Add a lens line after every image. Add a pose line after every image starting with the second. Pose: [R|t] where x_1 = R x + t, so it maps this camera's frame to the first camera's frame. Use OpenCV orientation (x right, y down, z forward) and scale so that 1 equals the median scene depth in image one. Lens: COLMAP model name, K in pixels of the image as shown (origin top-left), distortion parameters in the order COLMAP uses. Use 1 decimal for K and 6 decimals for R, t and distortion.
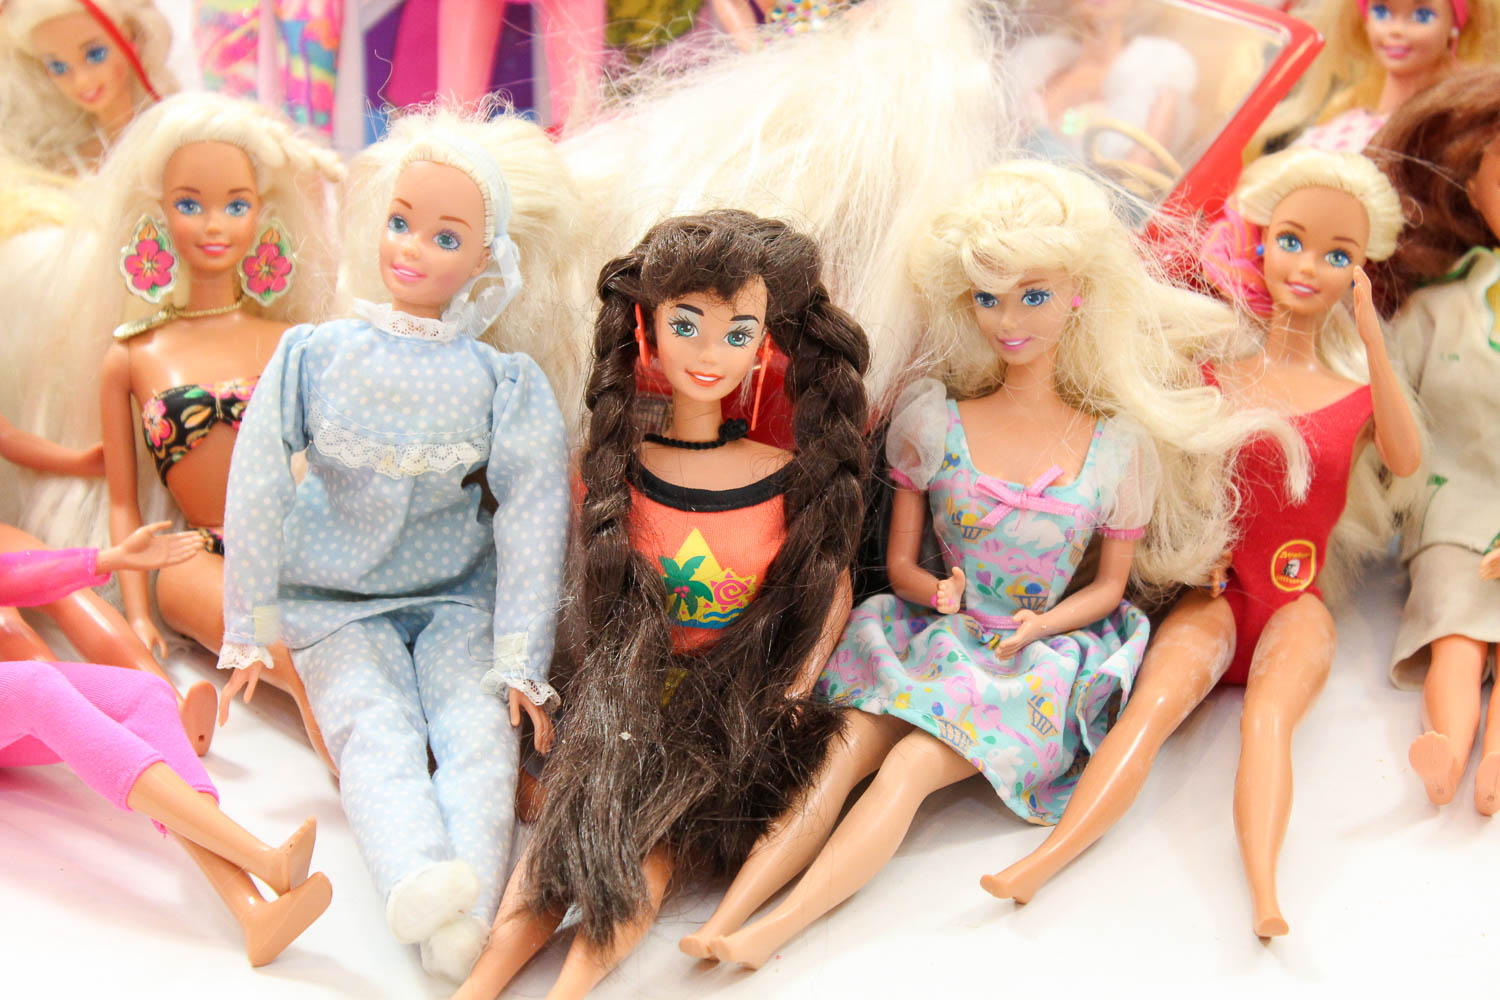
lens RADIAL K [[3492.0, 0, 741.4], [0, 3492.0, 483.6], [0, 0, 1]] dist [0.071396, 0.000000]
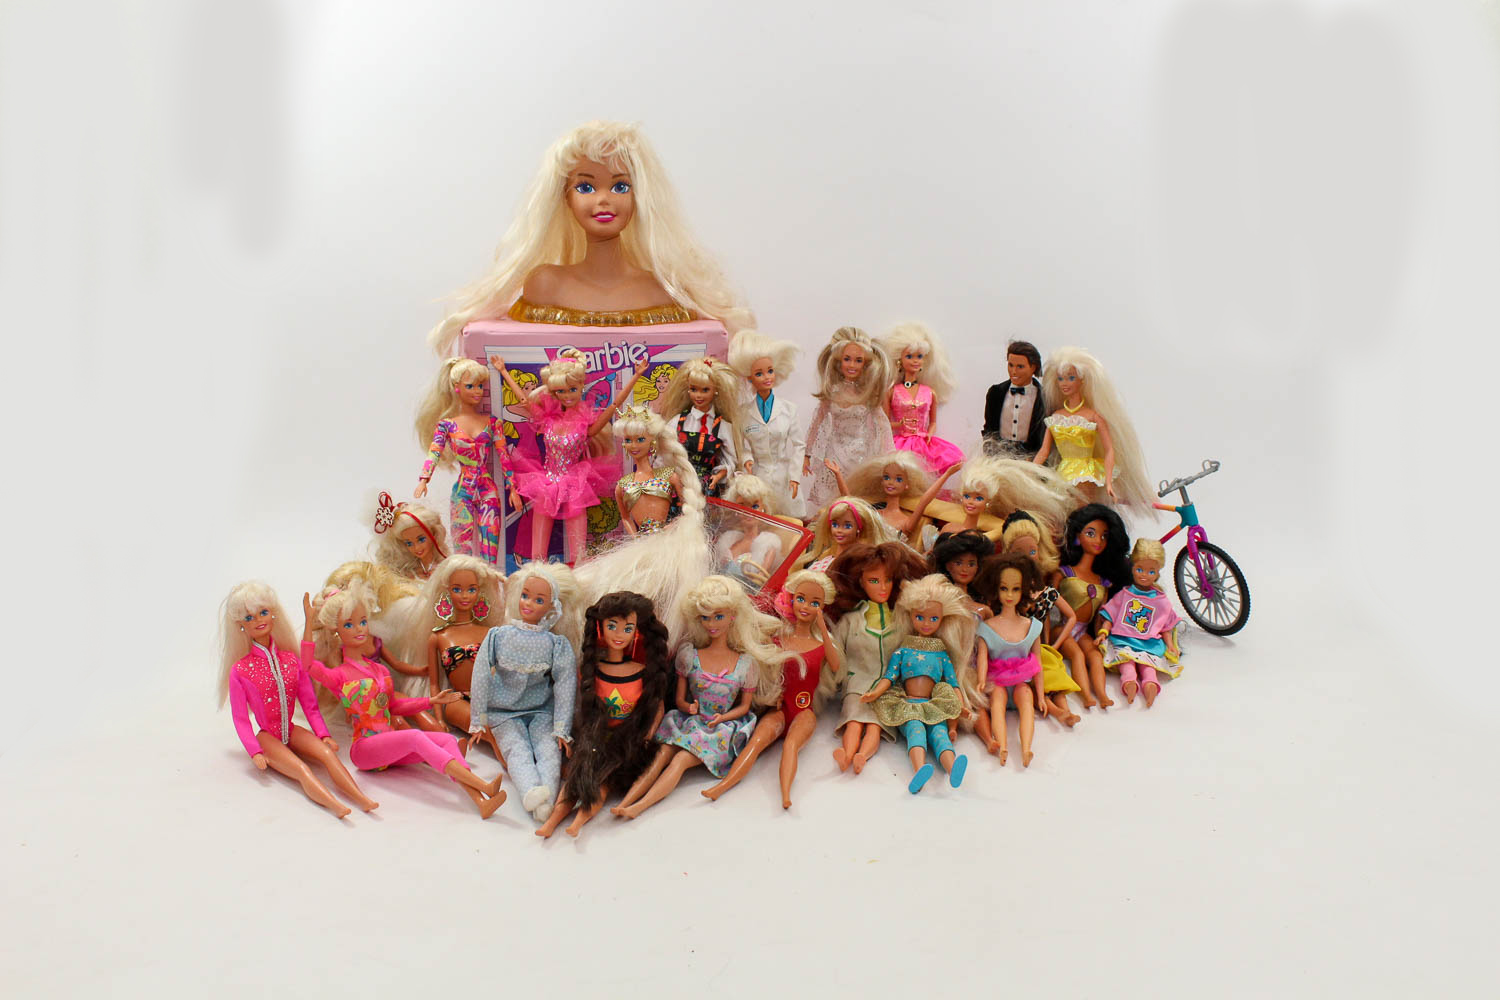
lens RADIAL K [[1607.2, 0, 736.4], [0, 1607.2, 488.3], [0, 0, 1]] dist [-0.107783, 0.000000]
pose [[0.998479, -0.004011, 0.054985, 0.016784], [0.011182, 0.991355, -0.130733, 0.022839], [-0.053985, 0.131149, 0.989892, -0.478193]]
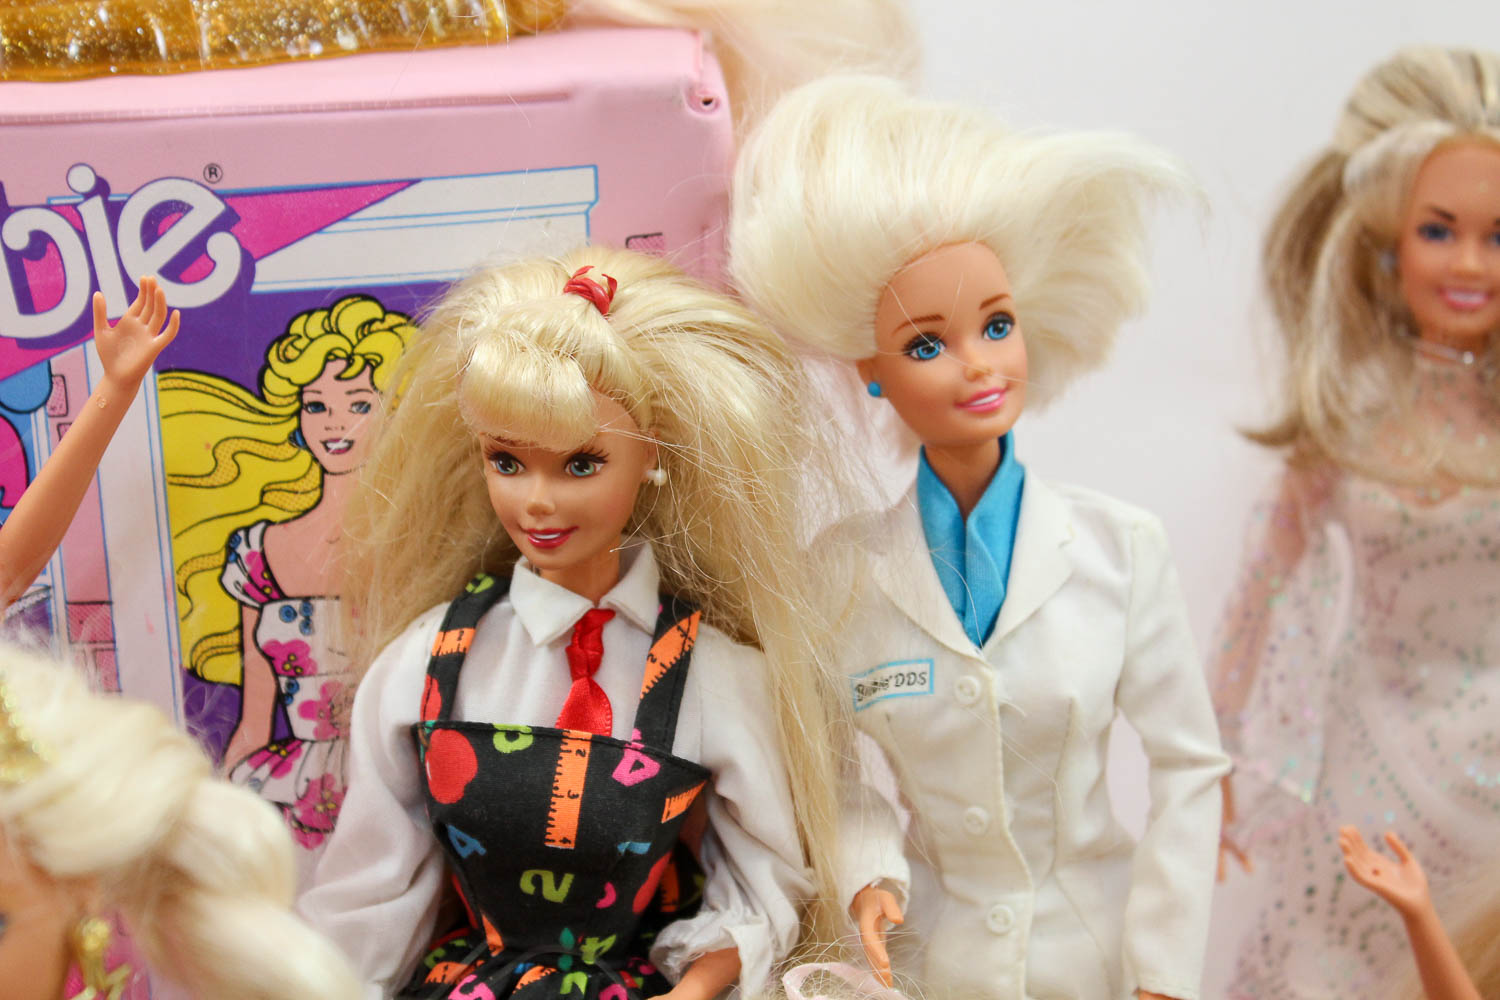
lens RADIAL K [[2950.7, 0, 745.2], [0, 2950.7, 499.8], [0, 0, 1]] dist [0.028150, 0.000000]
pose [[0.999143, -0.032068, -0.026172, 0.119324], [0.028623, 0.992021, -0.122780, -0.240149], [0.029900, 0.121925, 0.992089, 0.729234]]
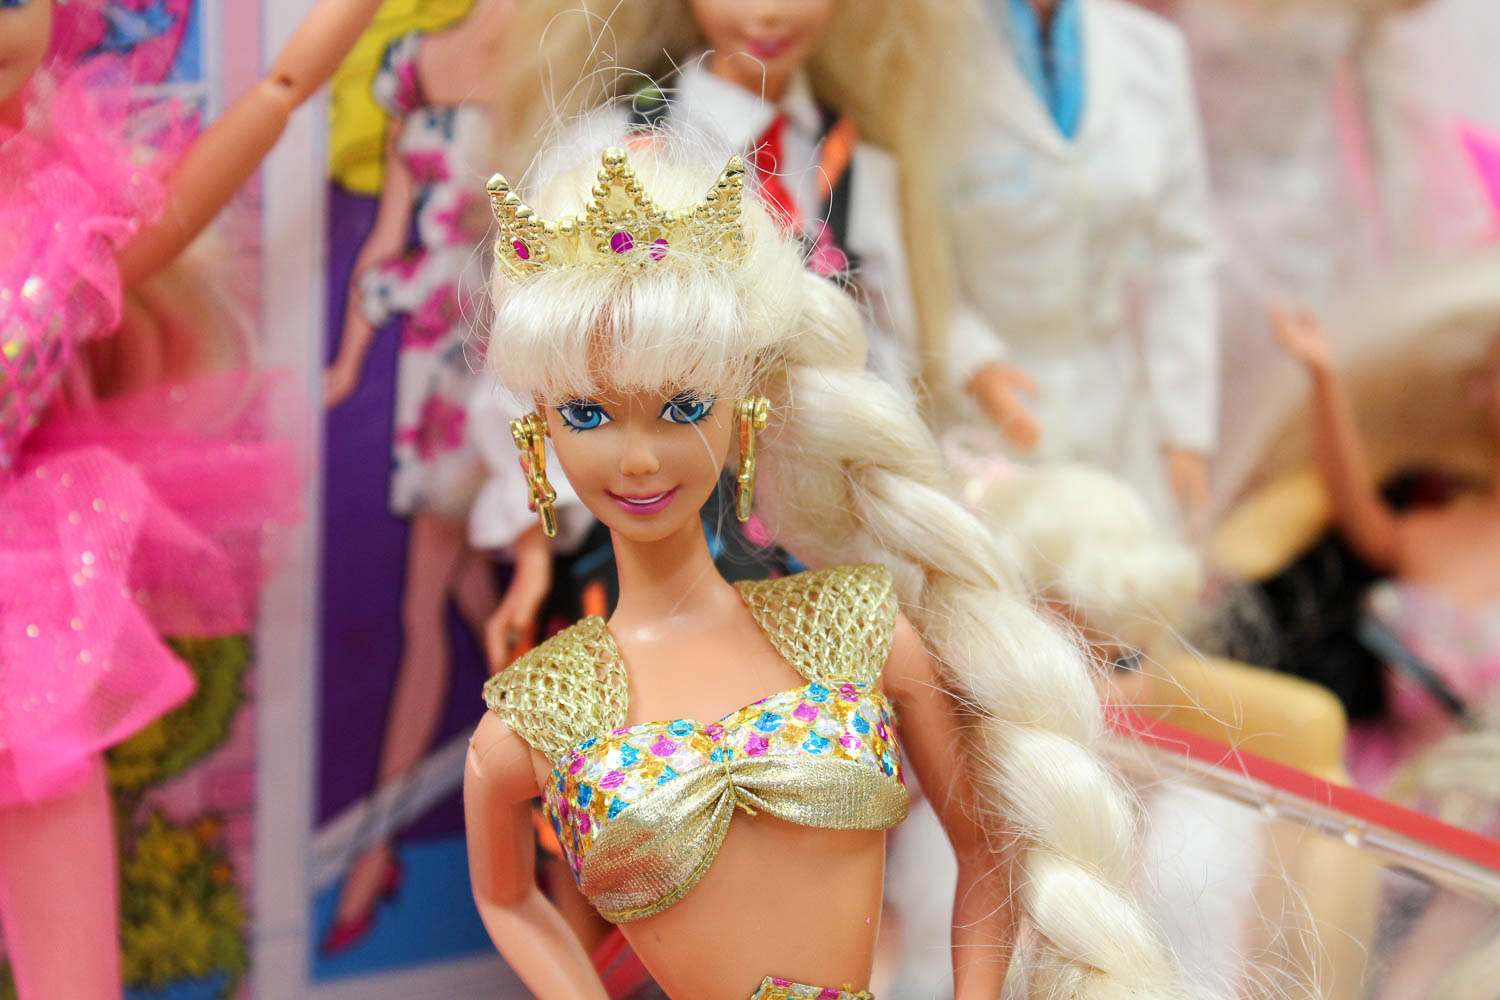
lens RADIAL K [[2950.7, 0, 752.1], [0, 2950.7, 489.3], [0, 0, 1]] dist [0.028150, 0.000000]
pose [[0.931881, -0.083044, 0.353131, -0.123673], [0.069687, 0.996295, 0.050397, -0.243610], [-0.356008, -0.022356, 0.934215, 0.727871]]
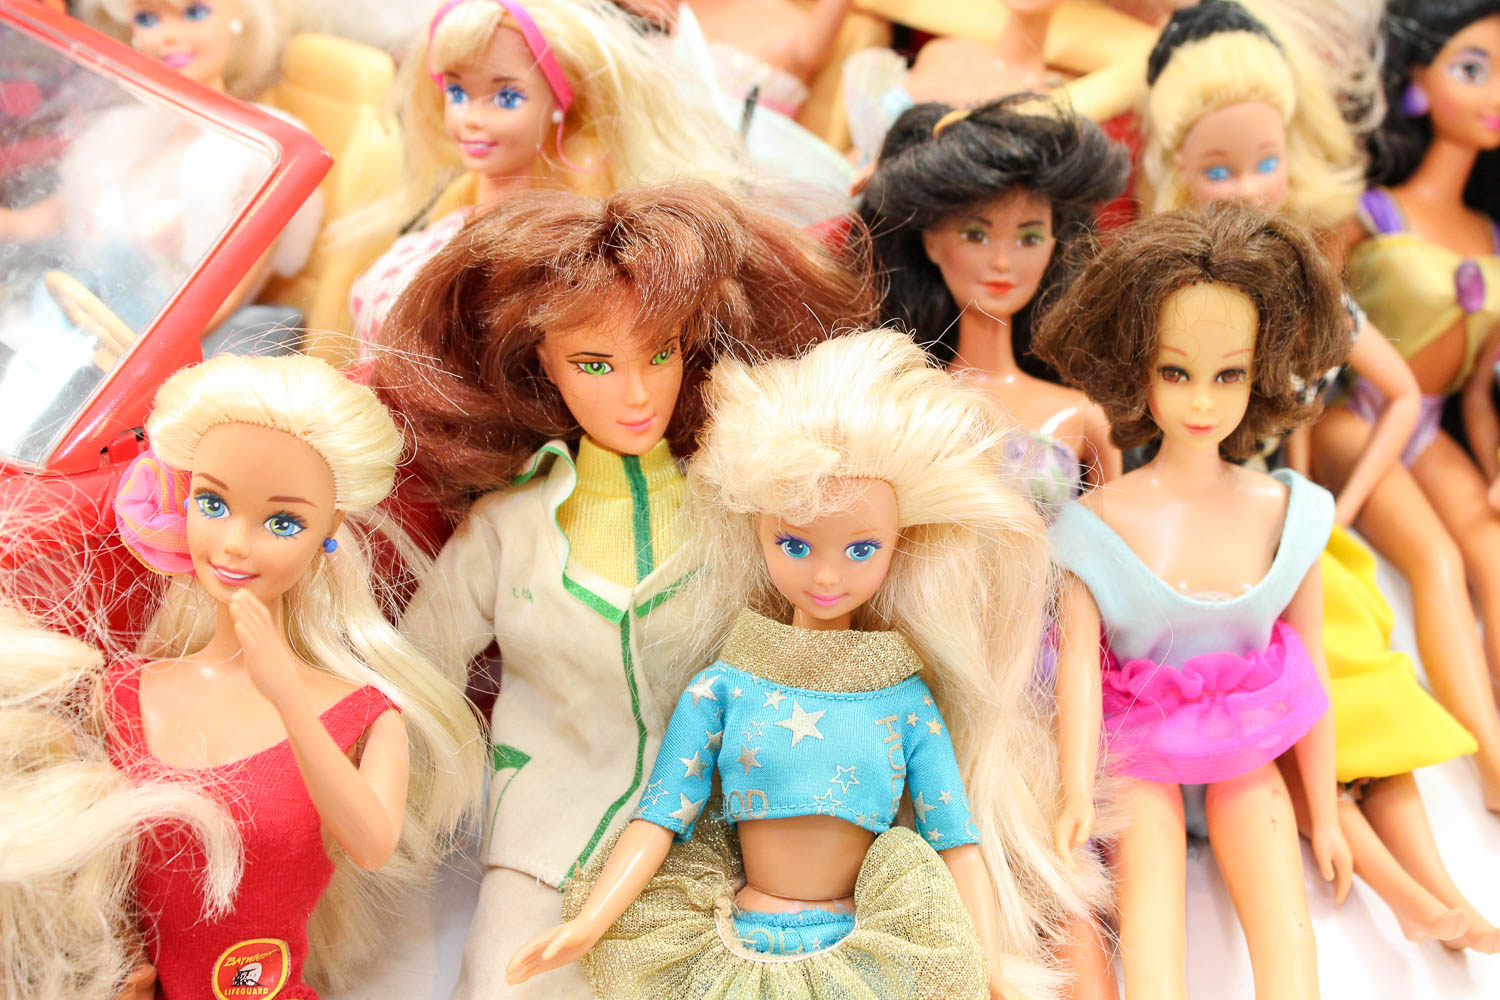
lens RADIAL K [[2286.7, 0, 741.3], [0, 2286.7, 473.1], [0, 0, 1]] dist [-0.034292, 0.000000]
pose [[0.995712, -0.056609, 0.073158, 0.226882], [0.047510, 0.991559, 0.120635, -0.123226], [-0.079369, -0.116642, 0.989998, 0.560344]]
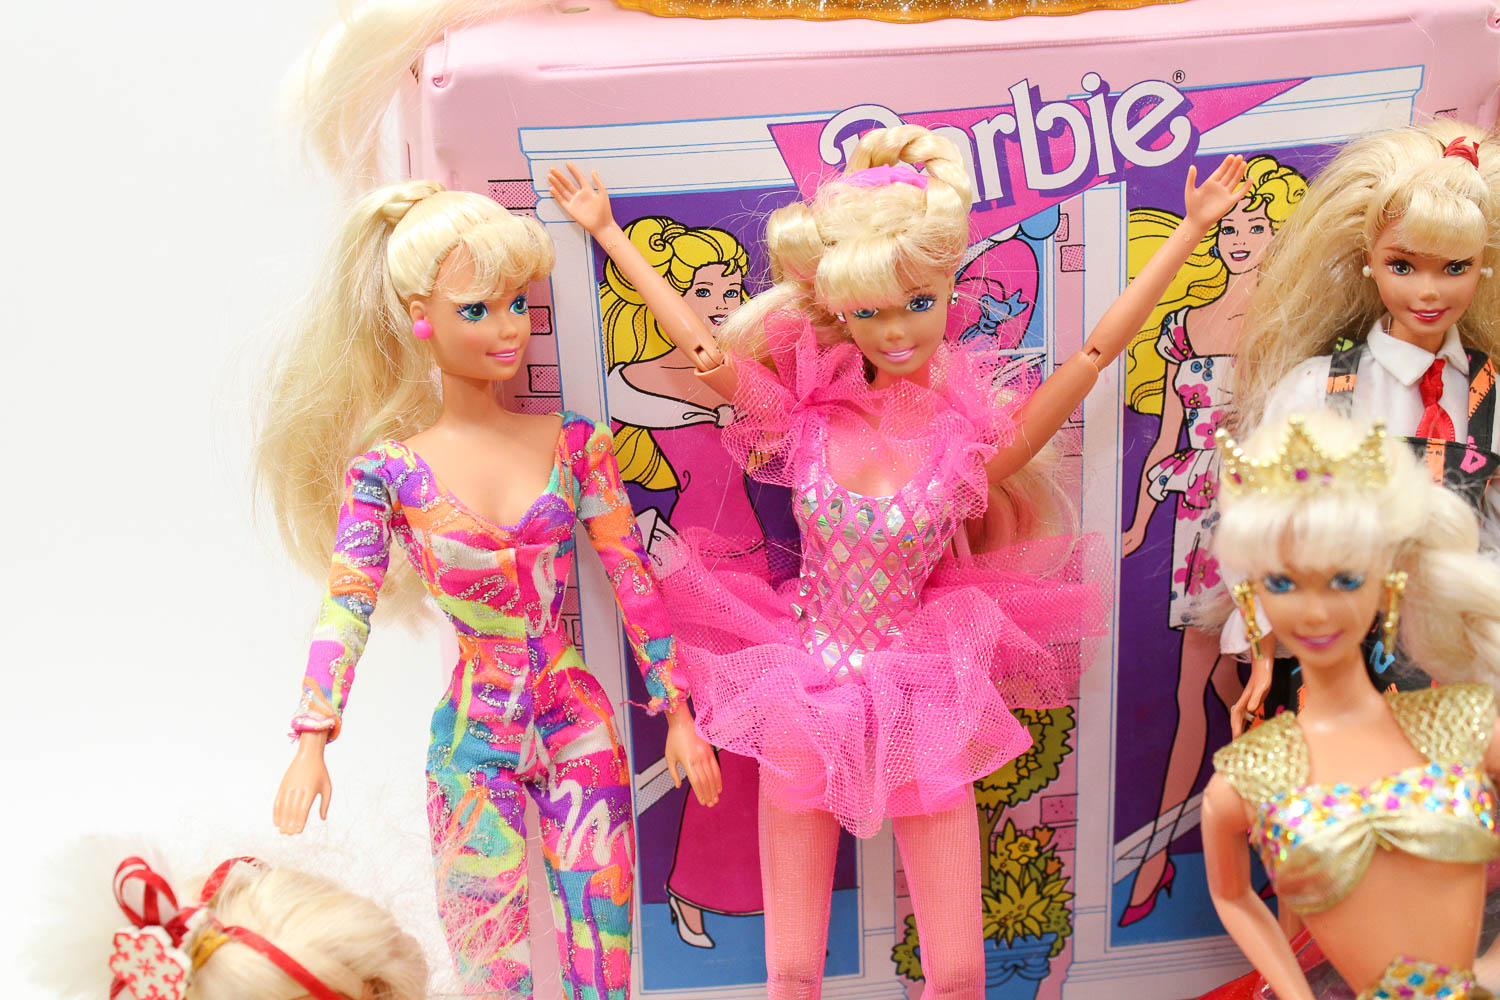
lens RADIAL K [[2286.7, 0, 747.8], [0, 2286.7, 499.1], [0, 0, 1]] dist [-0.034292, 0.000000]
pose [[0.996812, -0.066905, 0.043463, -0.132798], [0.067007, 0.997752, -0.000898, -0.259495], [-0.043305, 0.003808, 0.999055, 0.639293]]
